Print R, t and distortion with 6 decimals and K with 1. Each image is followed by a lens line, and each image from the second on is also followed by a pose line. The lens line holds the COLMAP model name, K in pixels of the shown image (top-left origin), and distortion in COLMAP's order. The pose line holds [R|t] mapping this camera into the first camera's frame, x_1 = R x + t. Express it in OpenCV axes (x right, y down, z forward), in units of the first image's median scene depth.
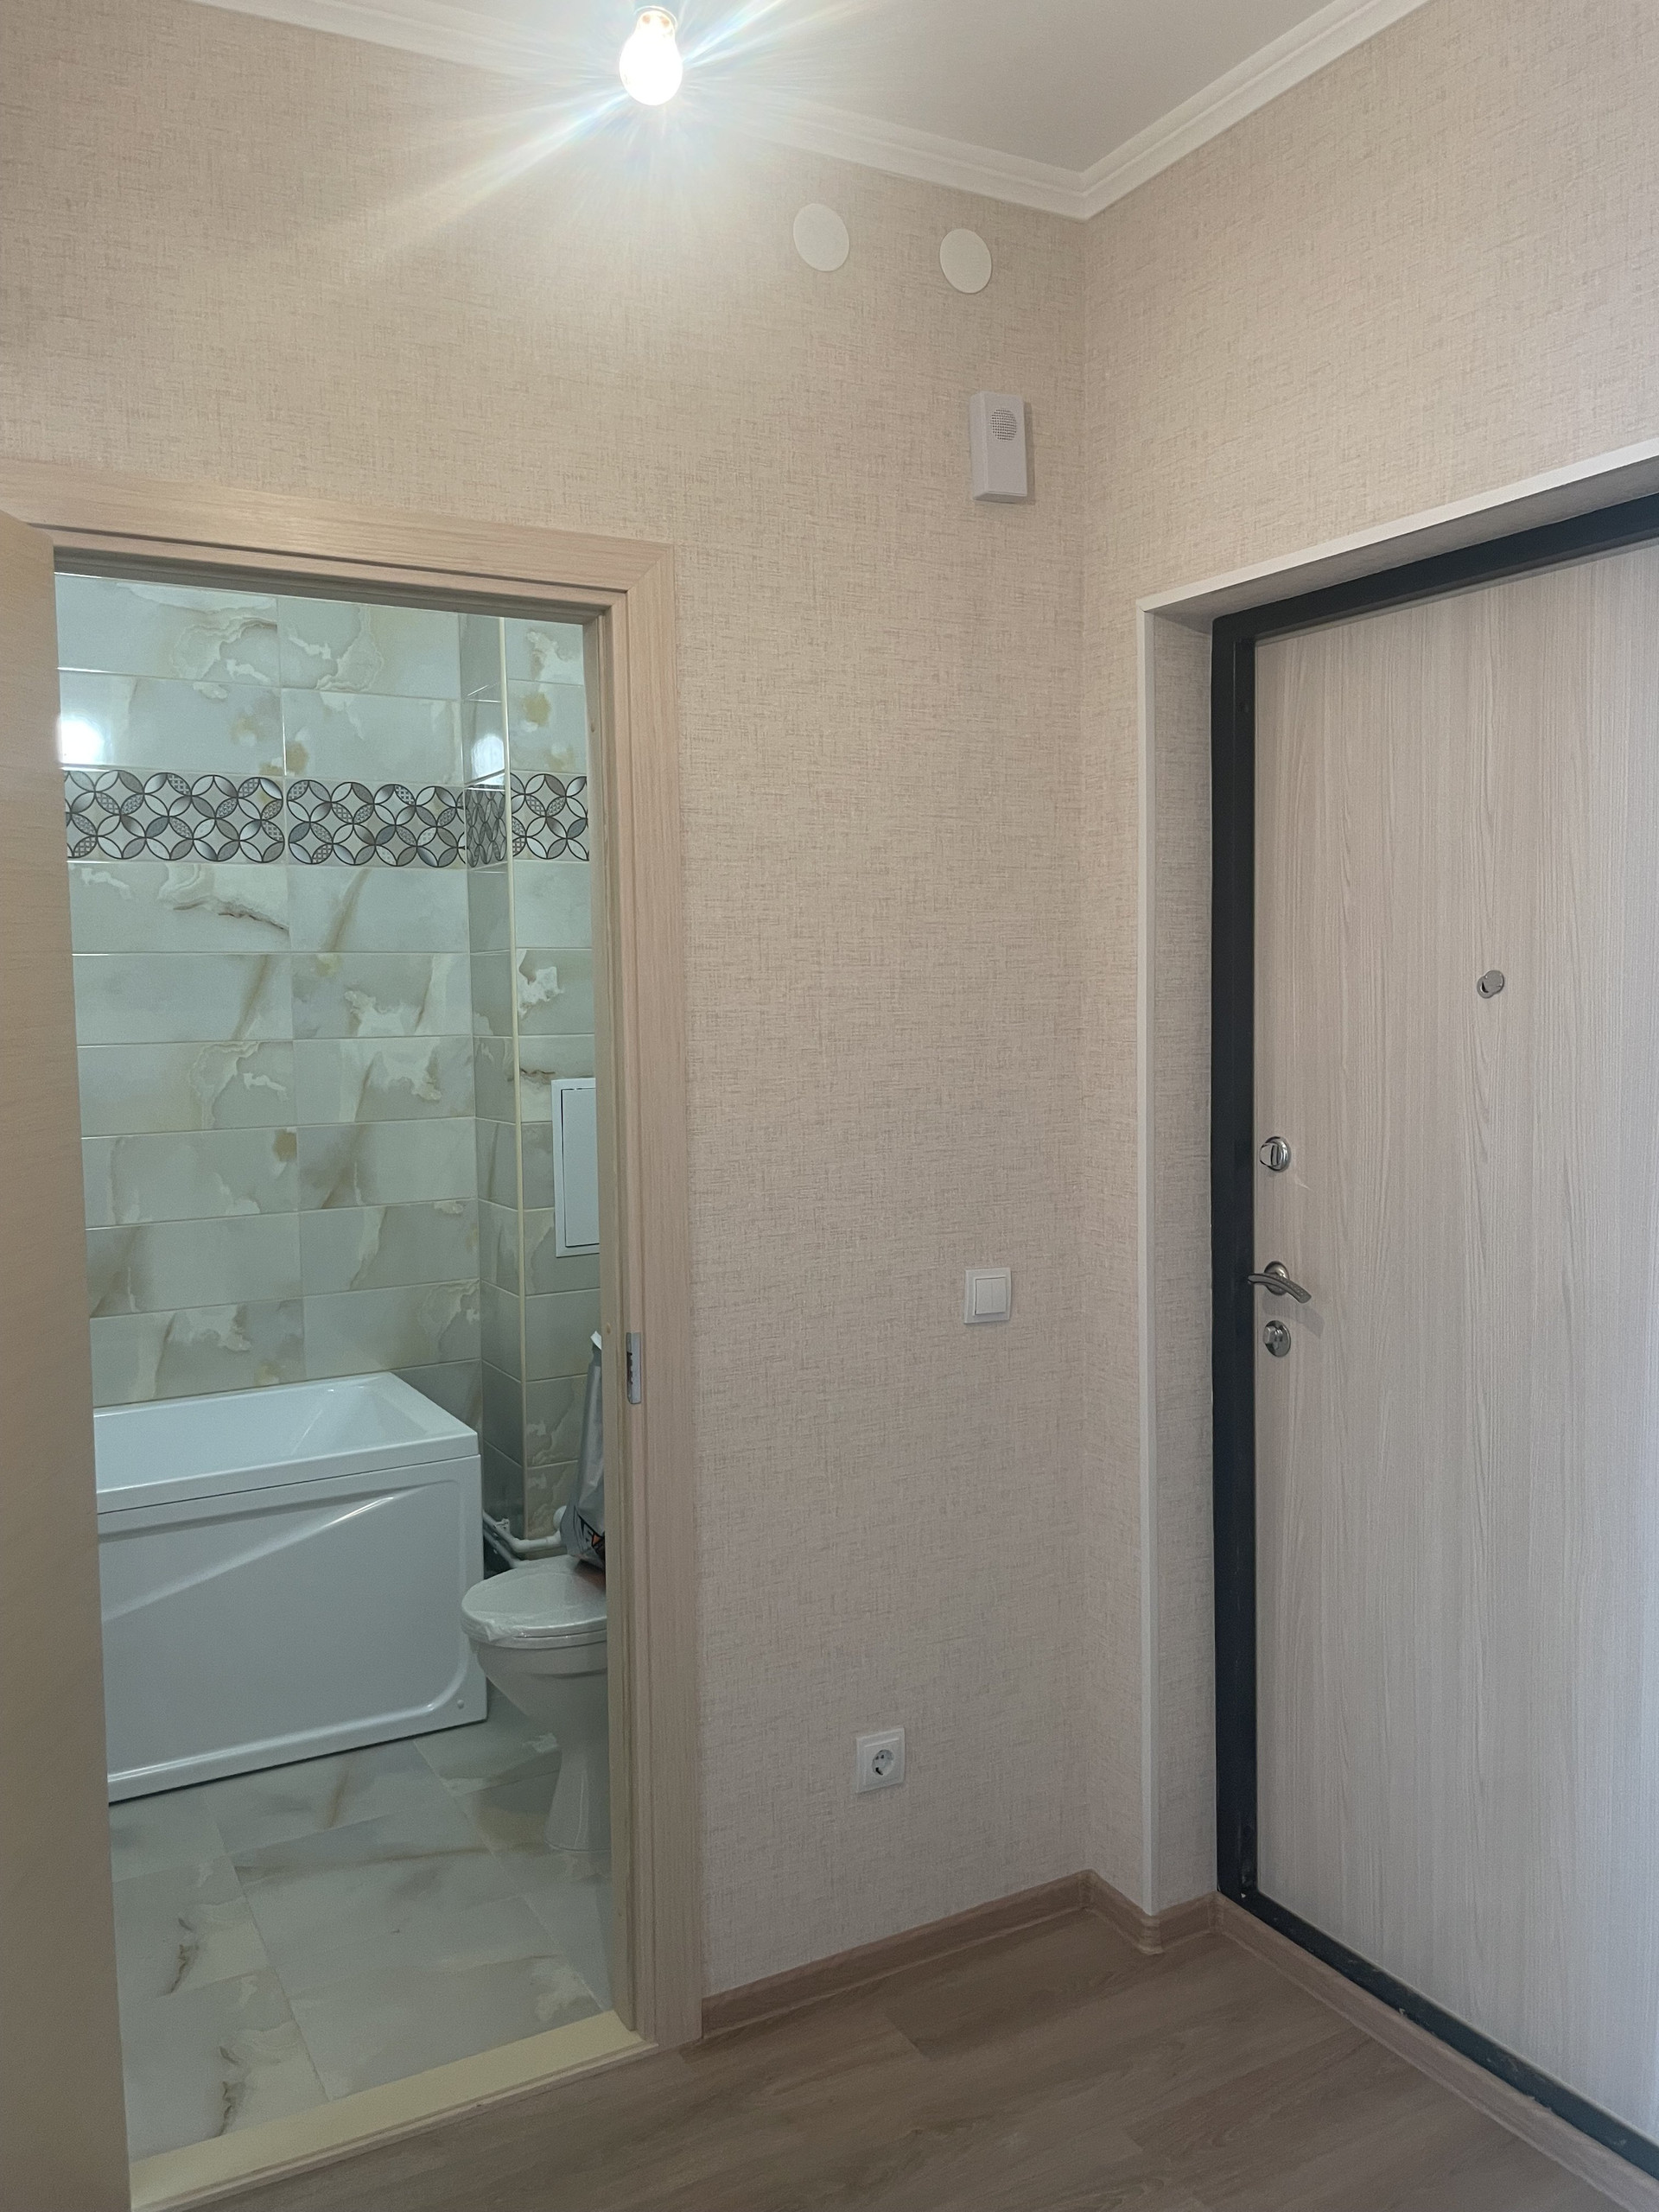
lens RADIAL K [[1761.2, 0, 859.5], [0, 1761.2, 1097.3], [0, 0, 1]] dist [0.071490, -0.025928]
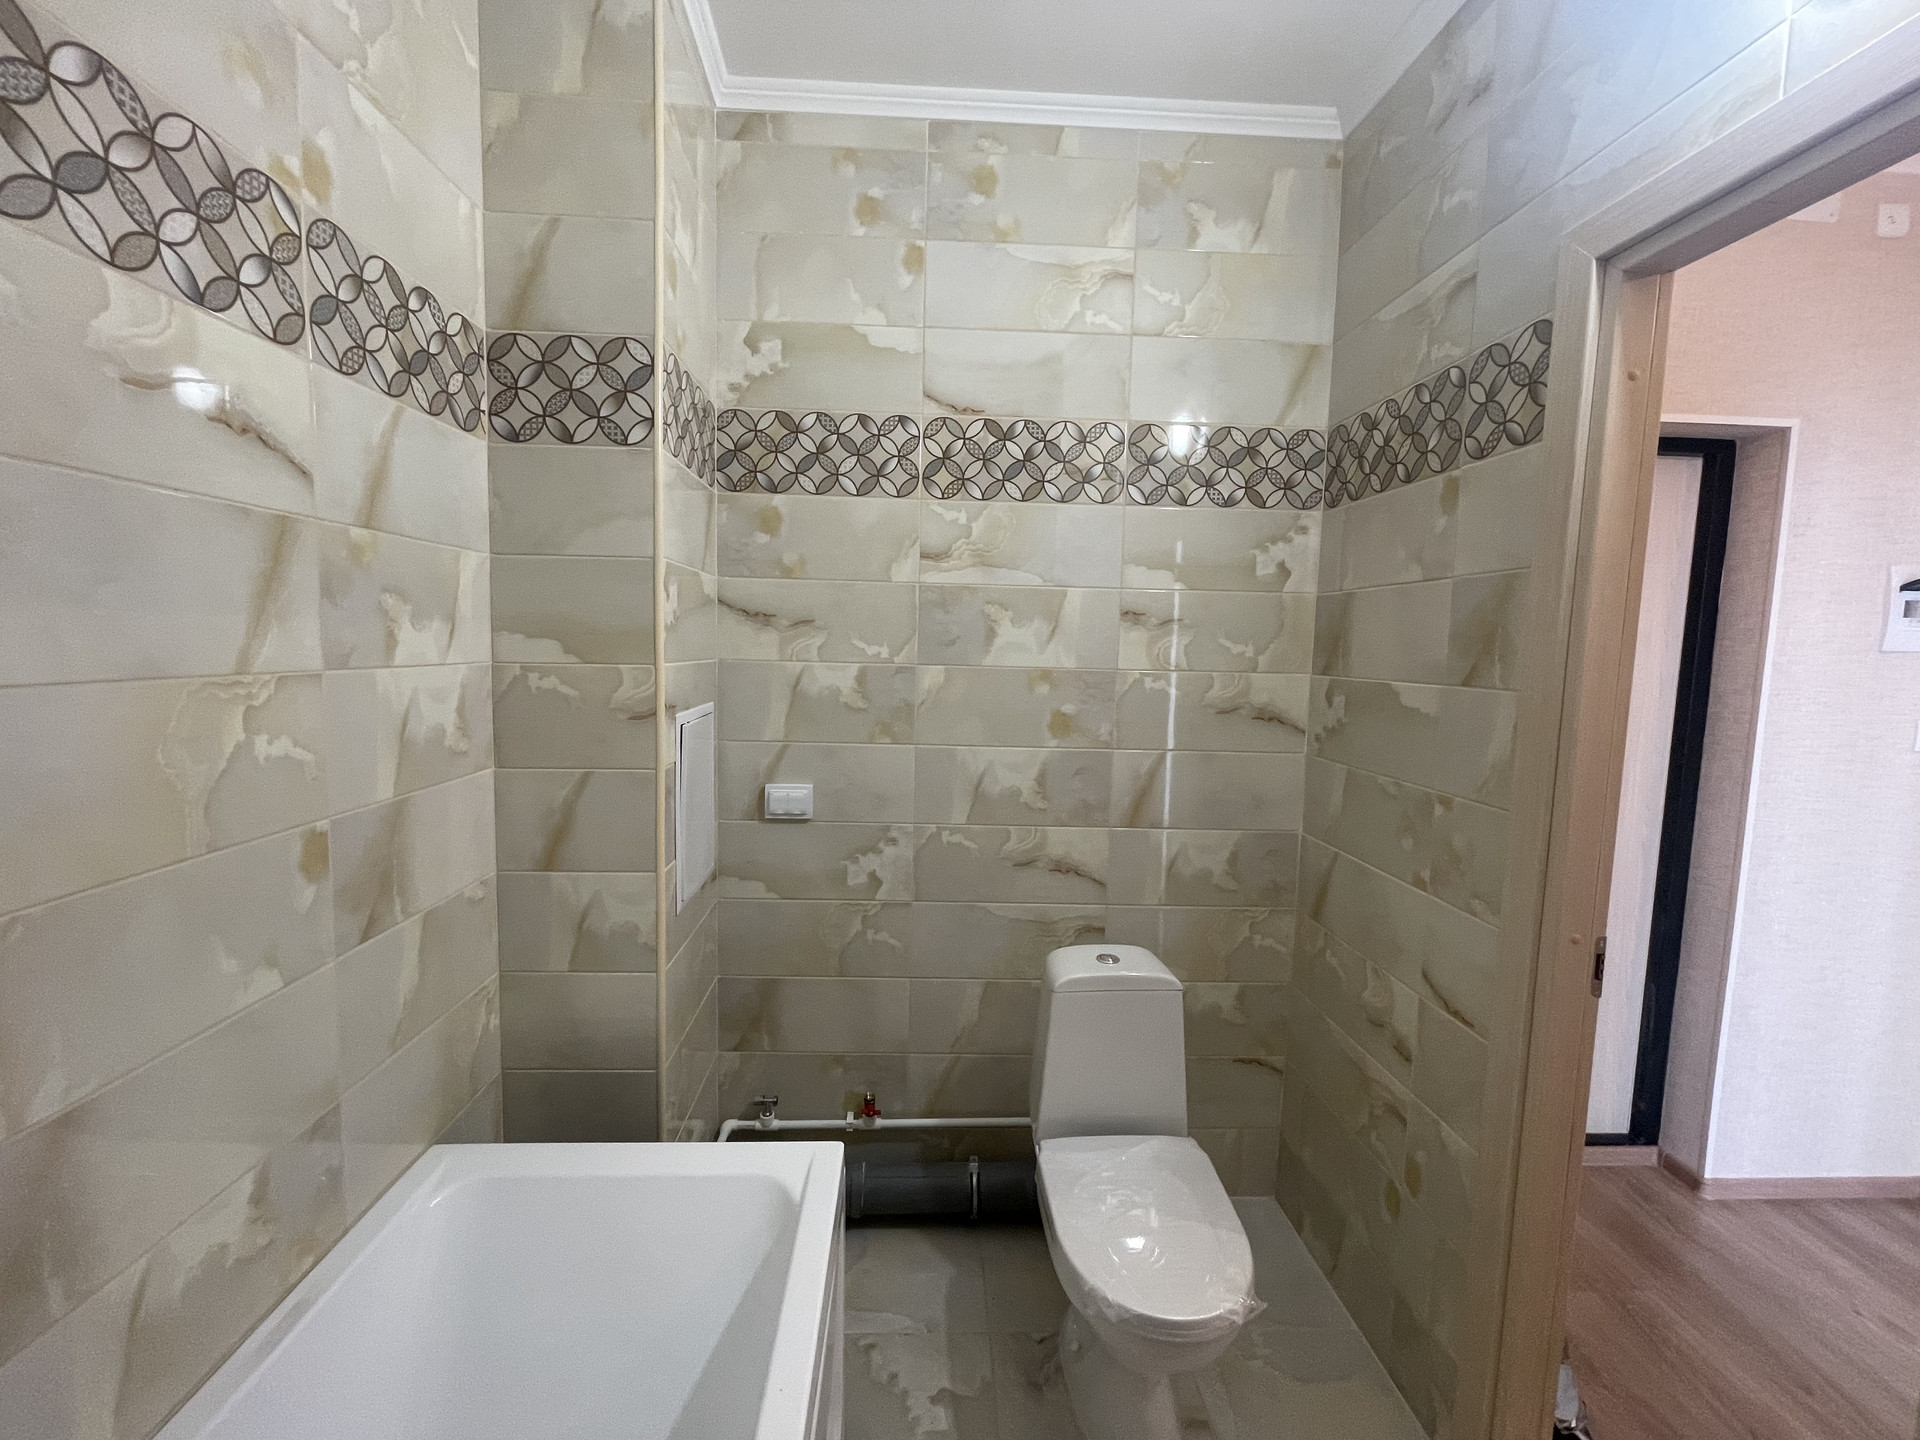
lens RADIAL K [[783.0, 0, 954.7], [0, 783.0, 713.8], [0, 0, 1]] dist [-0.005784, 0.002515]
pose [[0.443539, -0.056529, 0.894471, -0.457170], [0.026029, 0.998400, 0.050190, -0.026111], [-0.895877, 0.001020, 0.444300, 0.703531]]
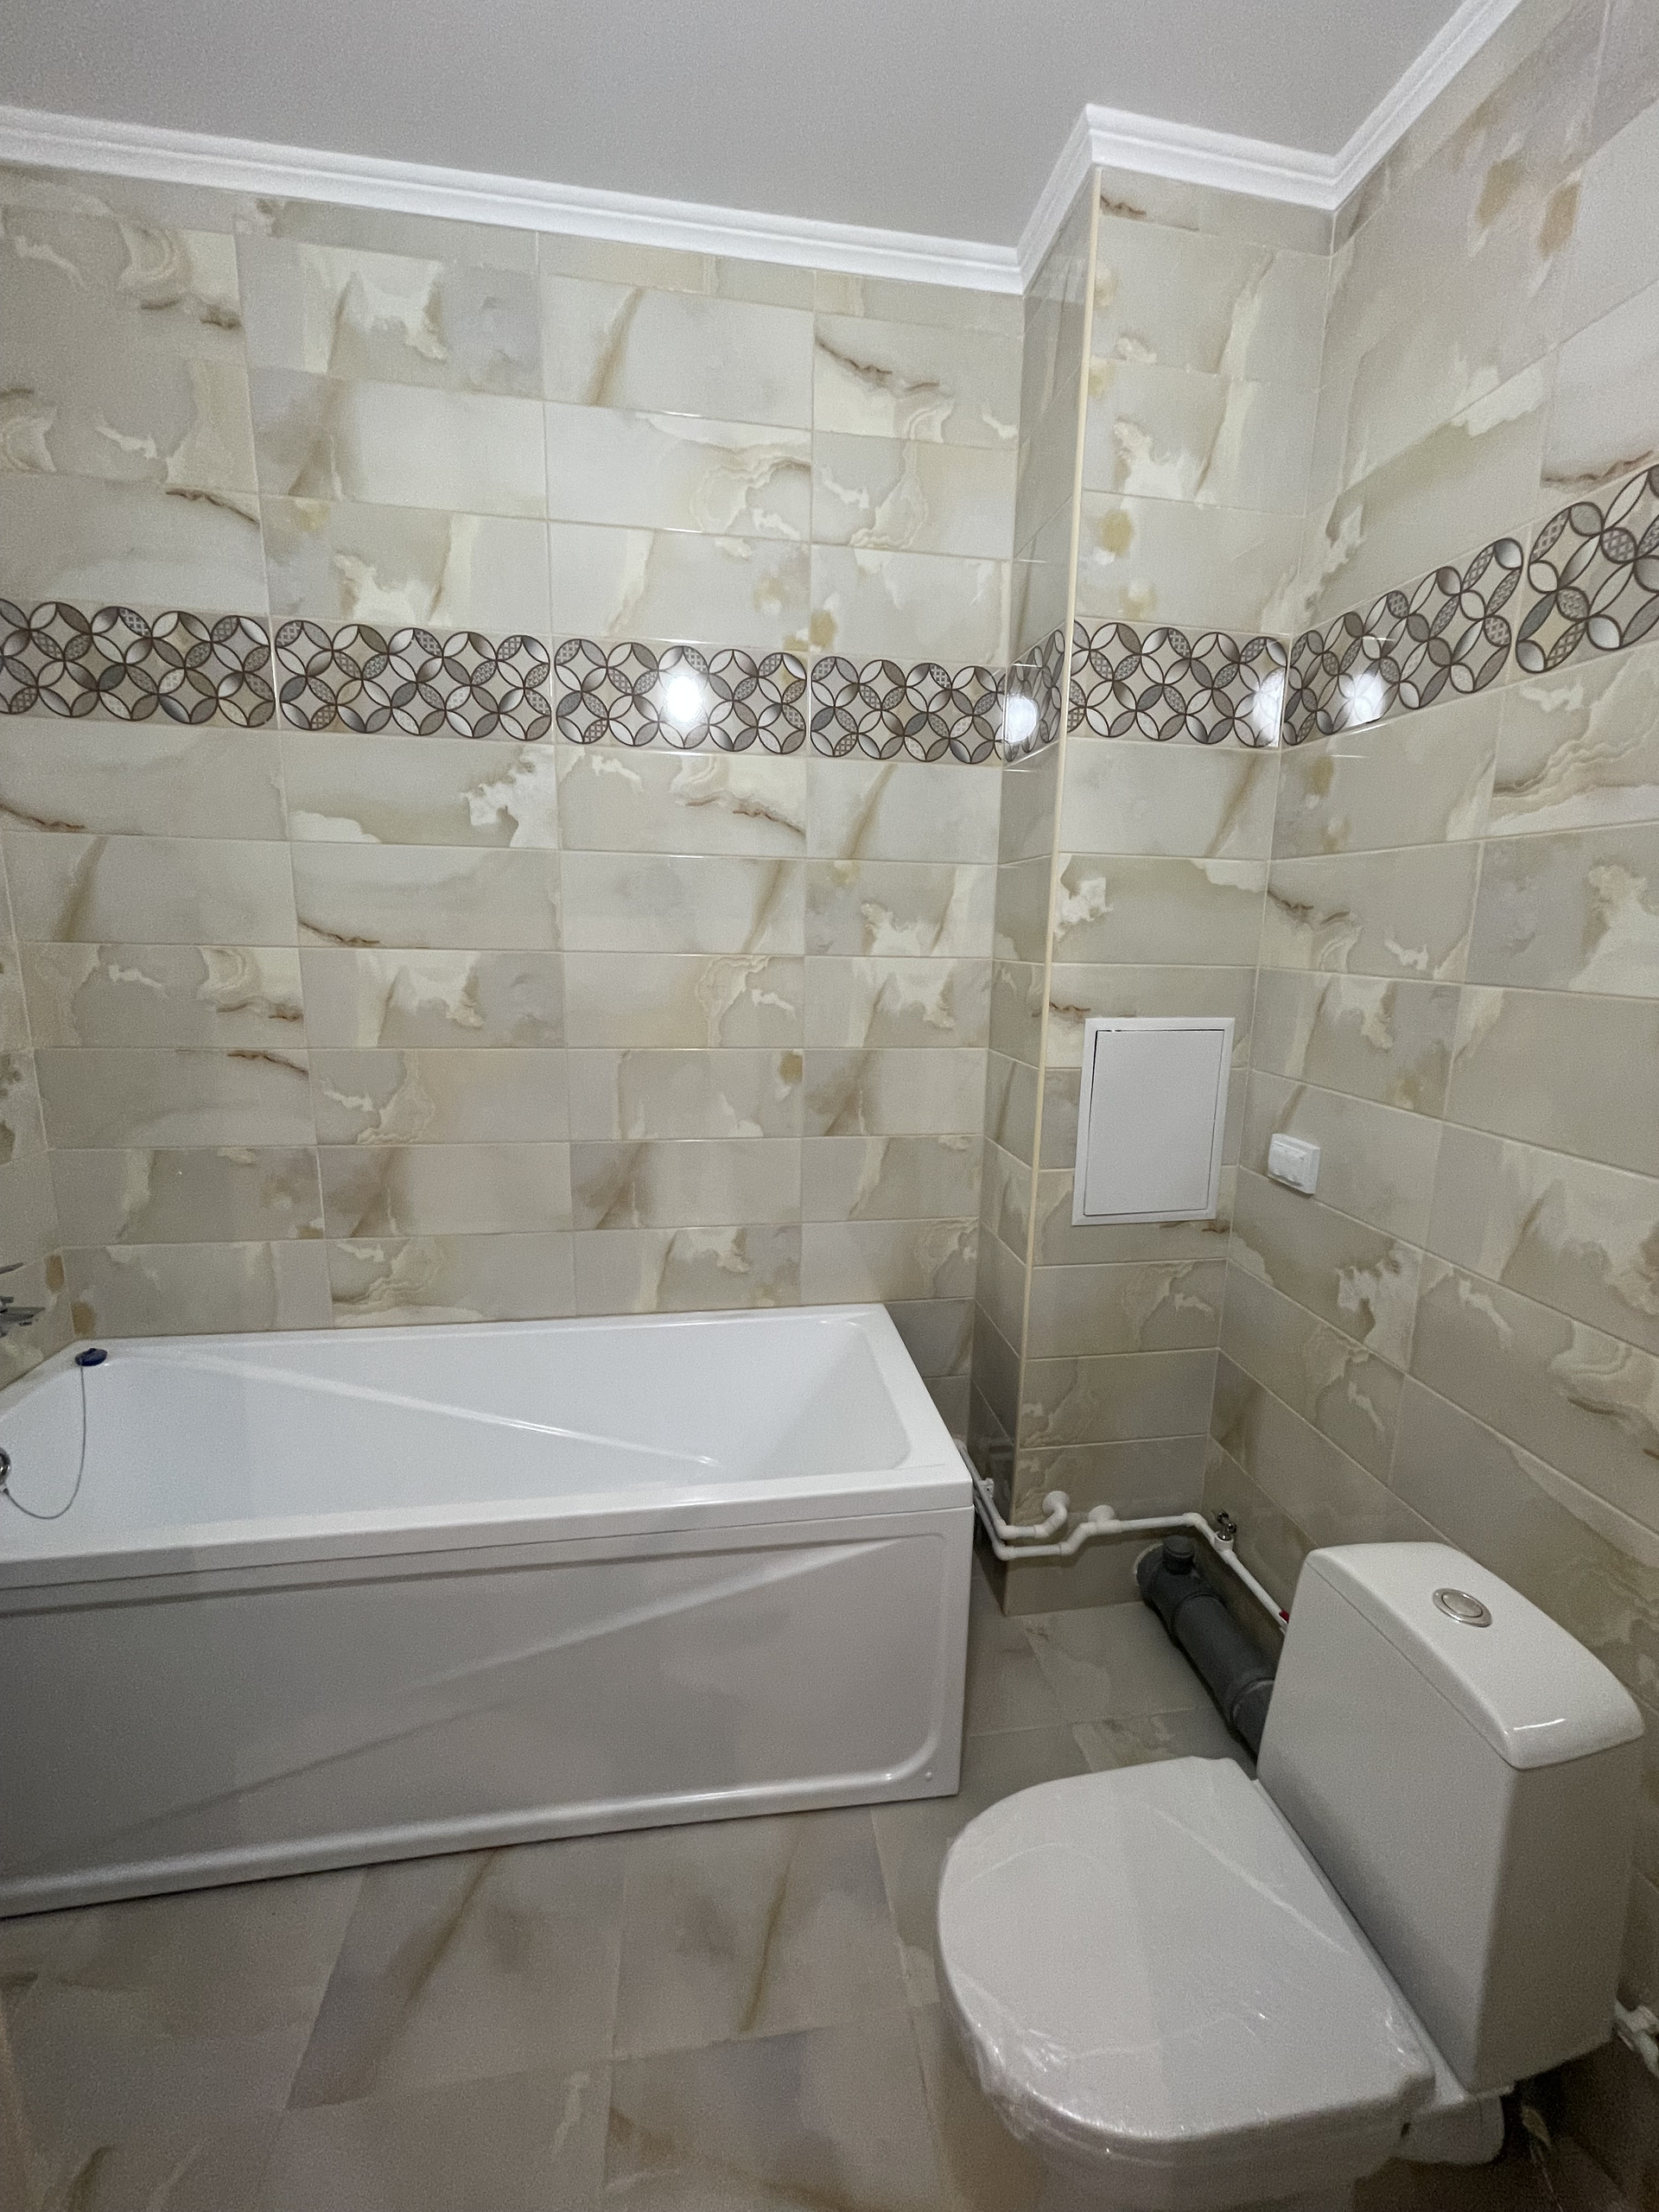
lens RADIAL K [[902.1, 0, 841.7], [0, 902.1, 1097.2], [0, 0, 1]] dist [-0.005784, 0.002515]
pose [[0.937890, 0.098408, -0.332683, -0.137651], [-0.056878, 0.989567, 0.132369, -0.022584], [0.342238, -0.105225, 0.933703, 0.561874]]
